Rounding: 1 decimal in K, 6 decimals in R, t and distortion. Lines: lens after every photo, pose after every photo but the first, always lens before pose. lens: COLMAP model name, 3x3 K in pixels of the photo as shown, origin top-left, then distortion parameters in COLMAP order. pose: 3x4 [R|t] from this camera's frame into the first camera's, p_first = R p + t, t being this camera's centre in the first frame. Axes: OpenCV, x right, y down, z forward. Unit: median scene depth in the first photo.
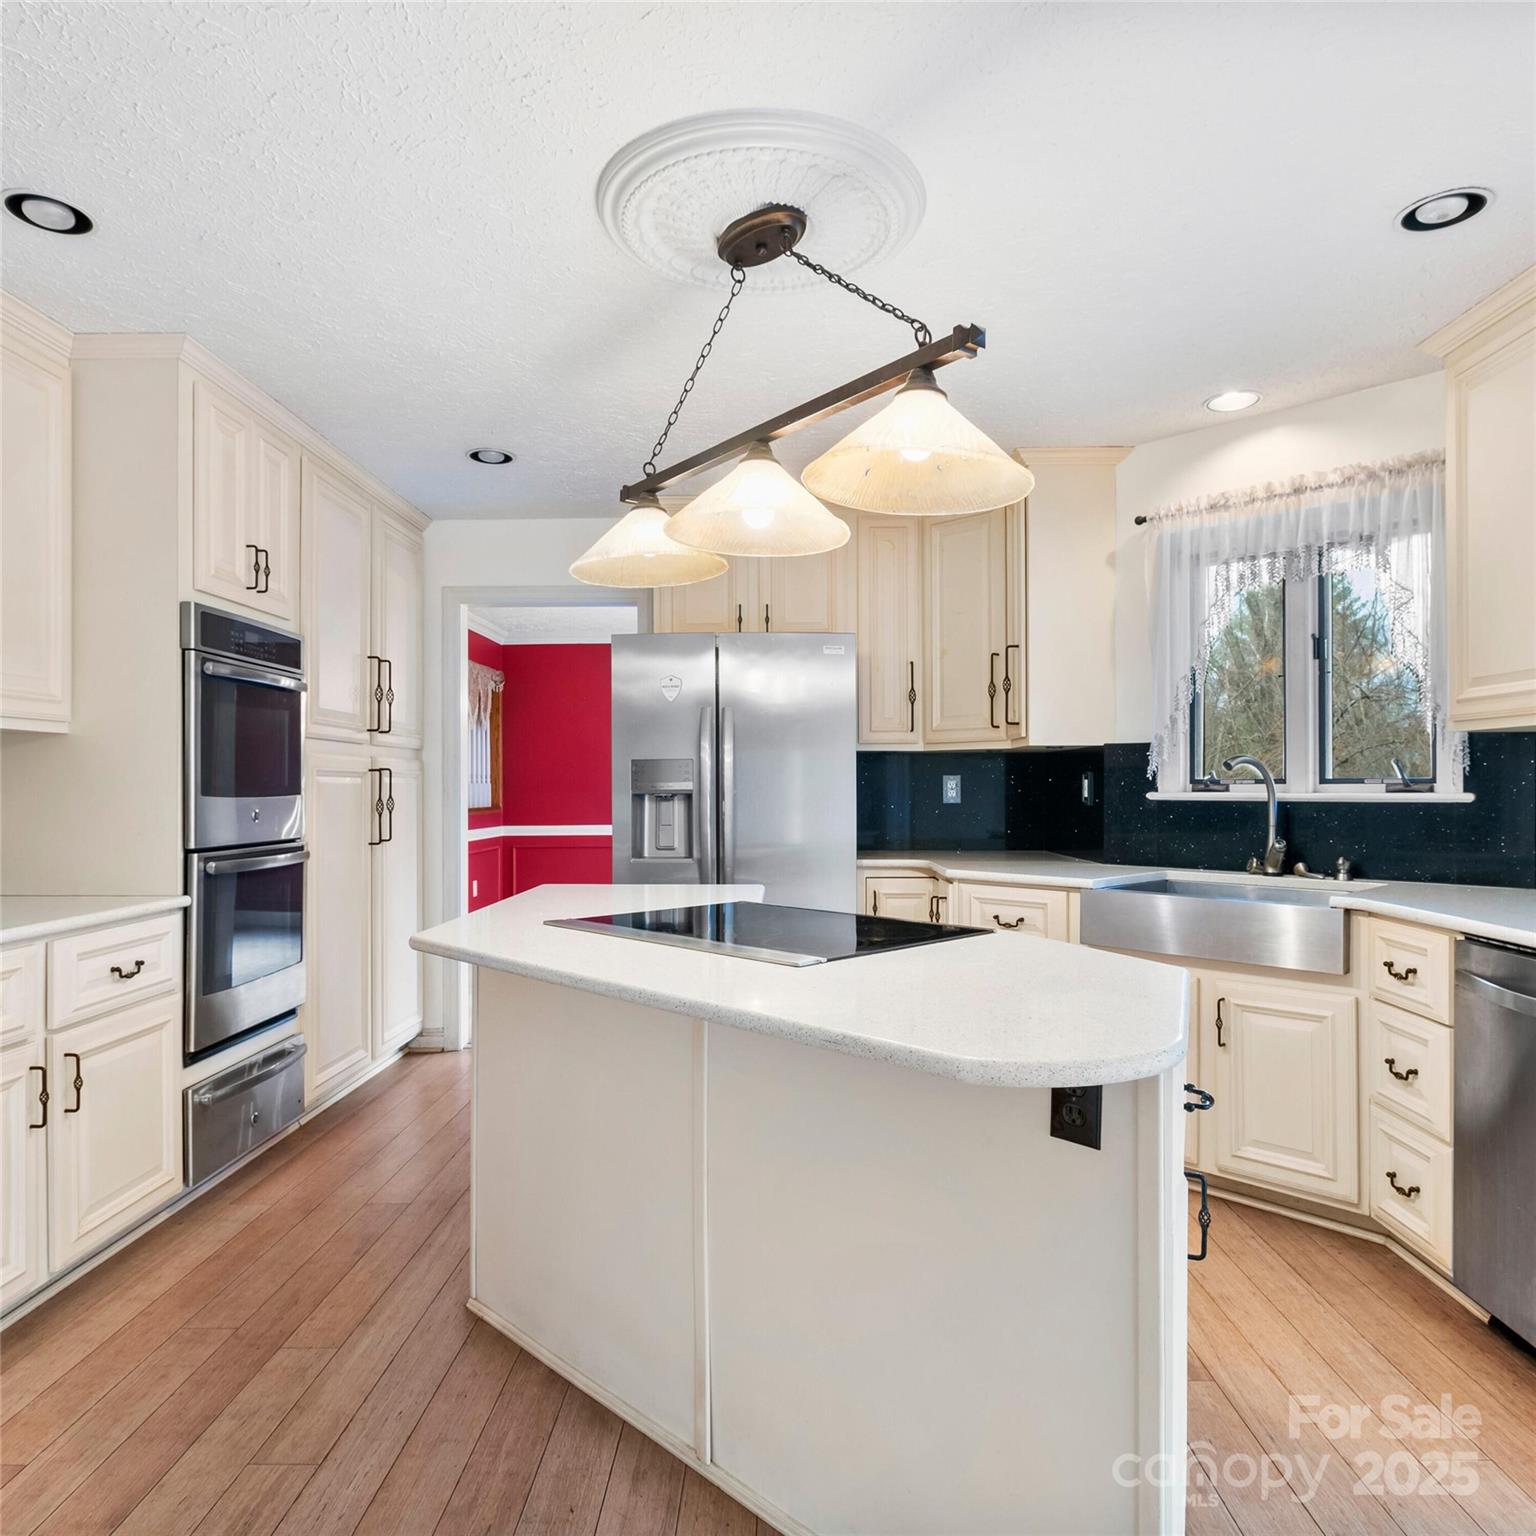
lens RADIAL K [[1064.0, 0, 769.0], [0, 1064.0, 774.1], [0, 0, 1]] dist [-0.002036, 0.011815]
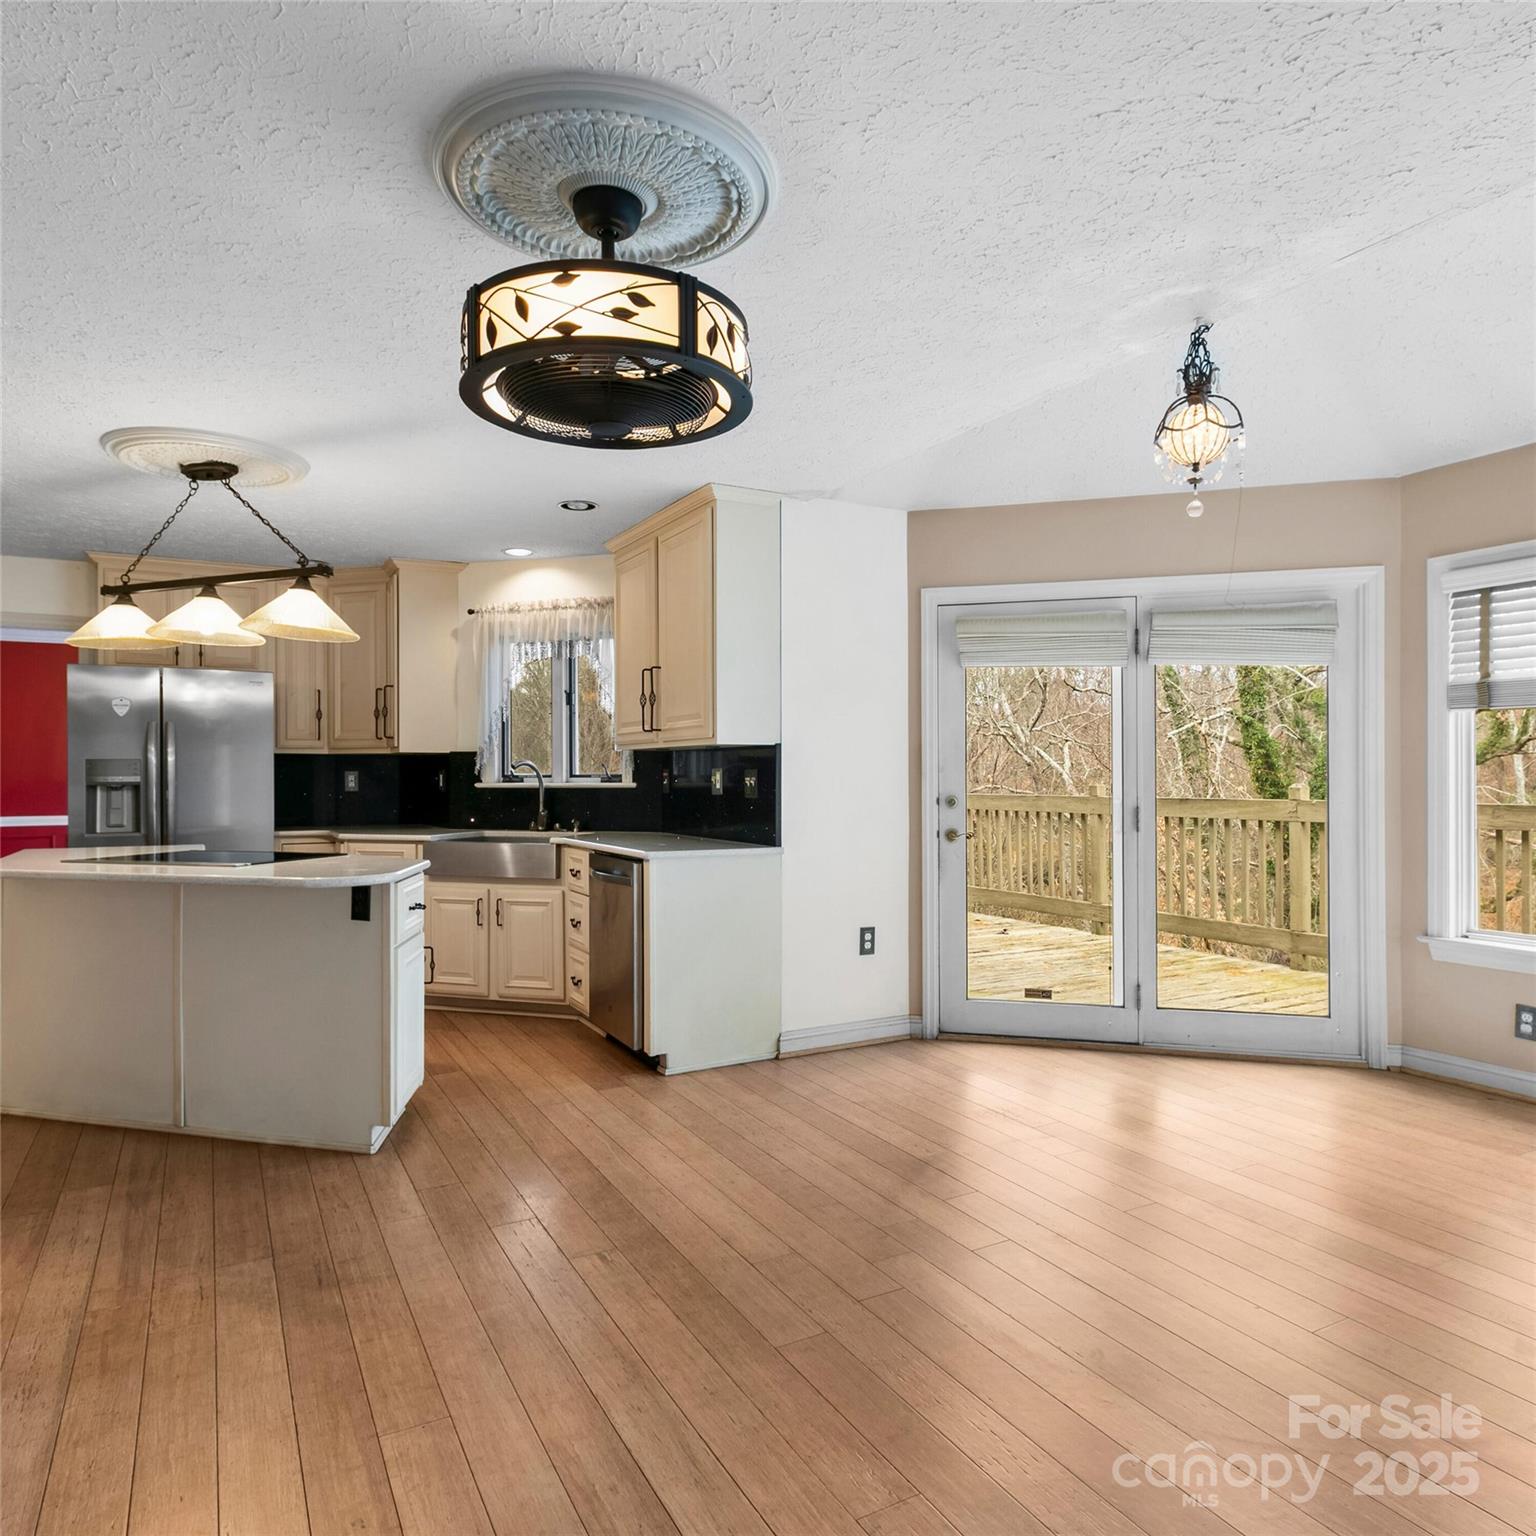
lens RADIAL K [[1064.0, 0, 776.9], [0, 1064.0, 774.0], [0, 0, 1]] dist [-0.002036, 0.011815]
pose [[0.870879, 0.000973, 0.491497, -0.037008], [-0.004298, 0.999975, 0.005637, -0.007536], [-0.491479, -0.007022, 0.870861, -0.664146]]
